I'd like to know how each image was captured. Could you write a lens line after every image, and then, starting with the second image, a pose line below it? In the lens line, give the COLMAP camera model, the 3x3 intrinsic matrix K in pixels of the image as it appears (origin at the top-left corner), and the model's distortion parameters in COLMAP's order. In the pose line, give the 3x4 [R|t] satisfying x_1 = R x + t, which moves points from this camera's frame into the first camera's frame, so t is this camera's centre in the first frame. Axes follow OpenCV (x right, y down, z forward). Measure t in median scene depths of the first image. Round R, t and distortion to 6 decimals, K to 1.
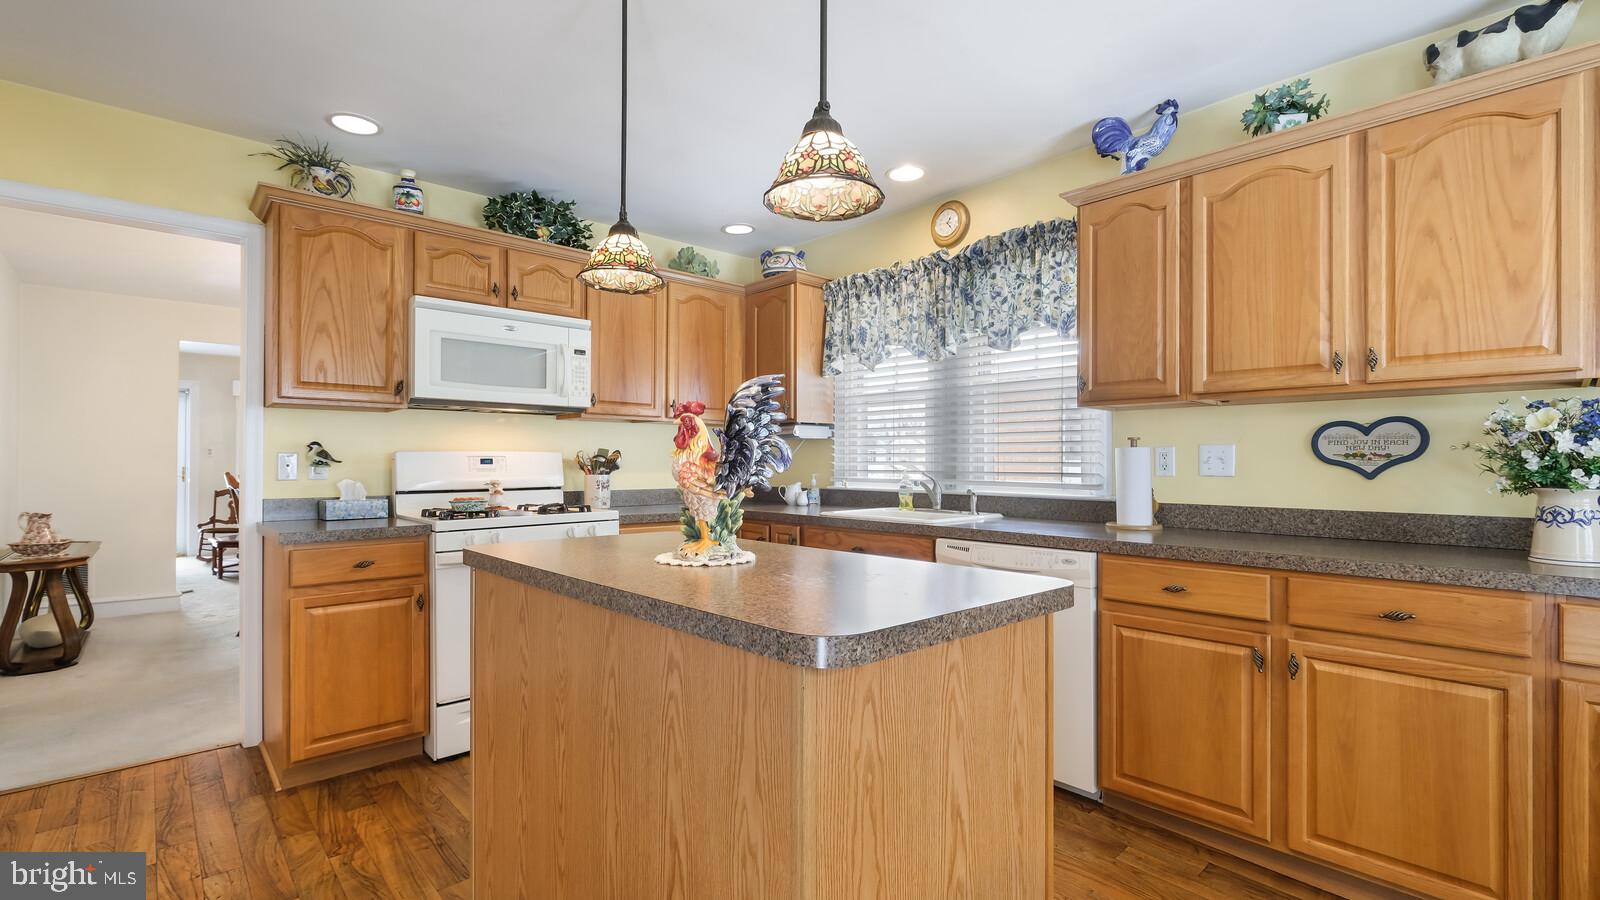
lens RADIAL K [[716.4, 0, 798.4], [0, 716.4, 460.4], [0, 0, 1]] dist [-0.007747, 0.002562]
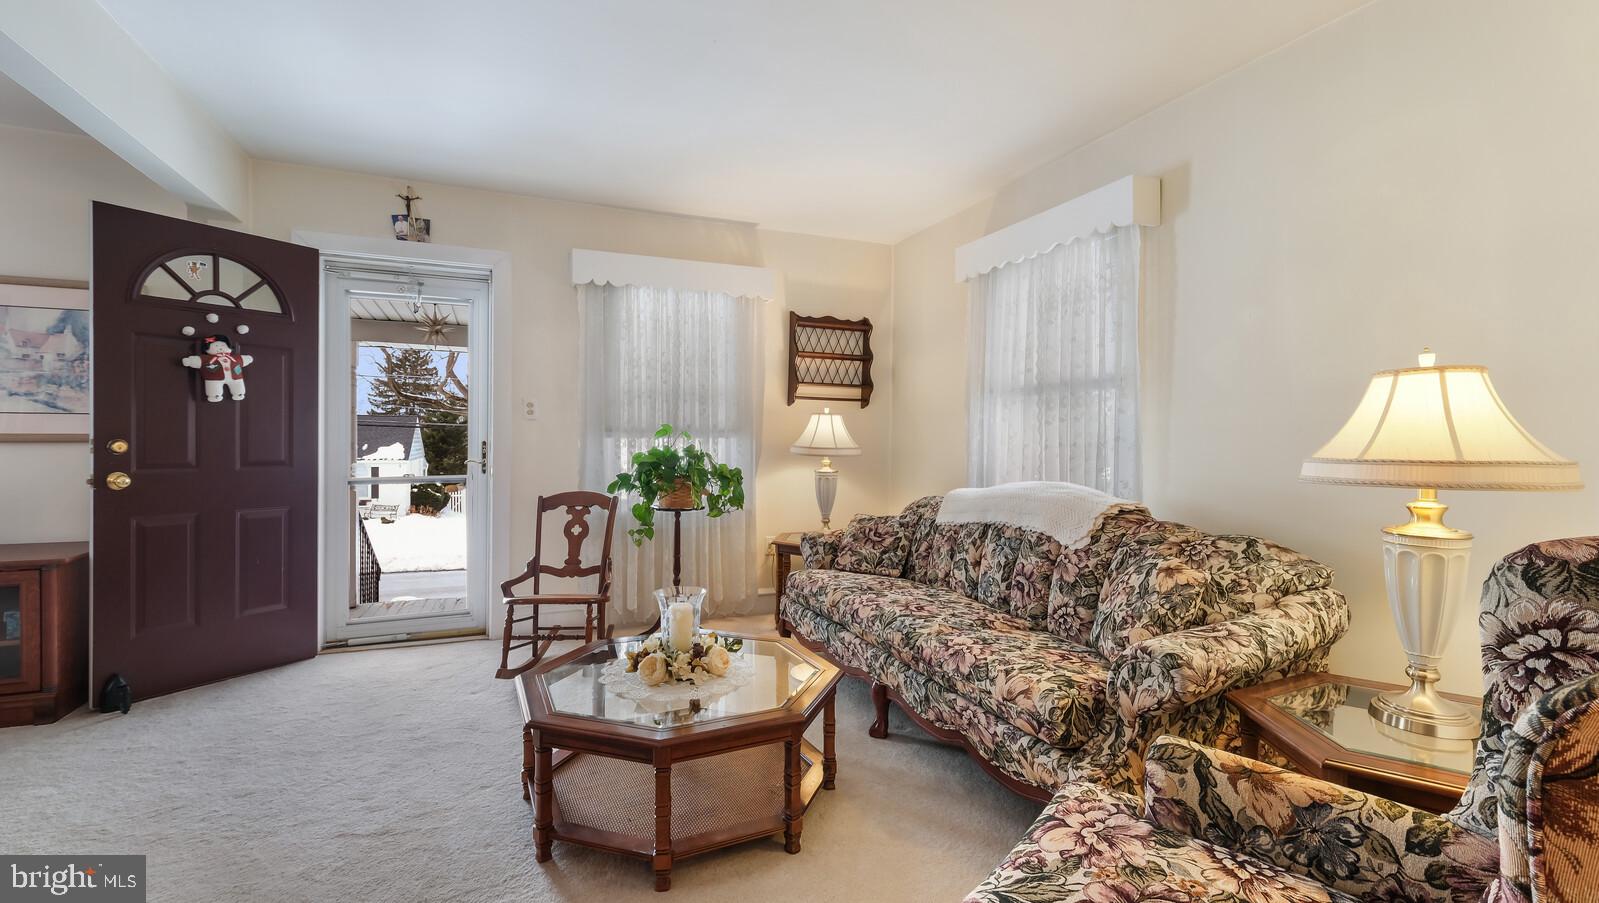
lens RADIAL K [[704.8, 0, 796.7], [0, 704.8, 445.3], [0, 0, 1]] dist [0.000741, -0.000763]
pose [[0.938051, 0.007592, -0.346413, -0.546521], [-0.004190, 0.999935, 0.010570, 0.005559], [0.346471, -0.008463, 0.938022, 0.682673]]
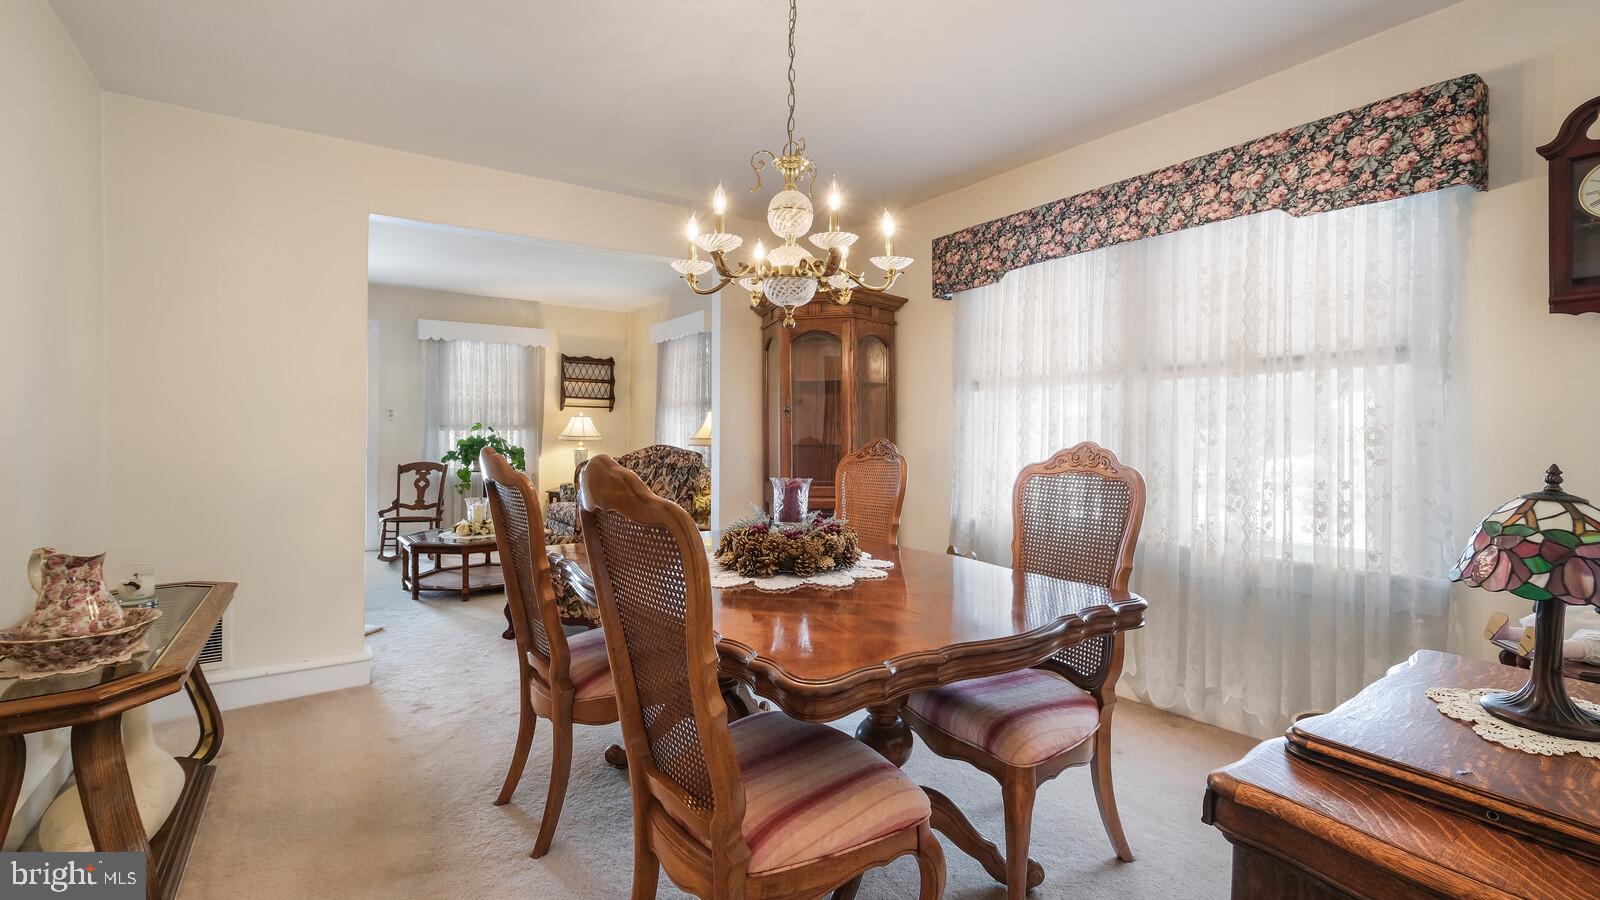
lens RADIAL K [[716.4, 0, 816.9], [0, 716.4, 434.4], [0, 0, 1]] dist [-0.007747, 0.002562]
pose [[0.991723, 0.005081, -0.128293, -0.295965], [-0.004011, 0.999955, 0.008596, 0.001613], [0.128331, -0.008010, 0.991699, 0.322954]]
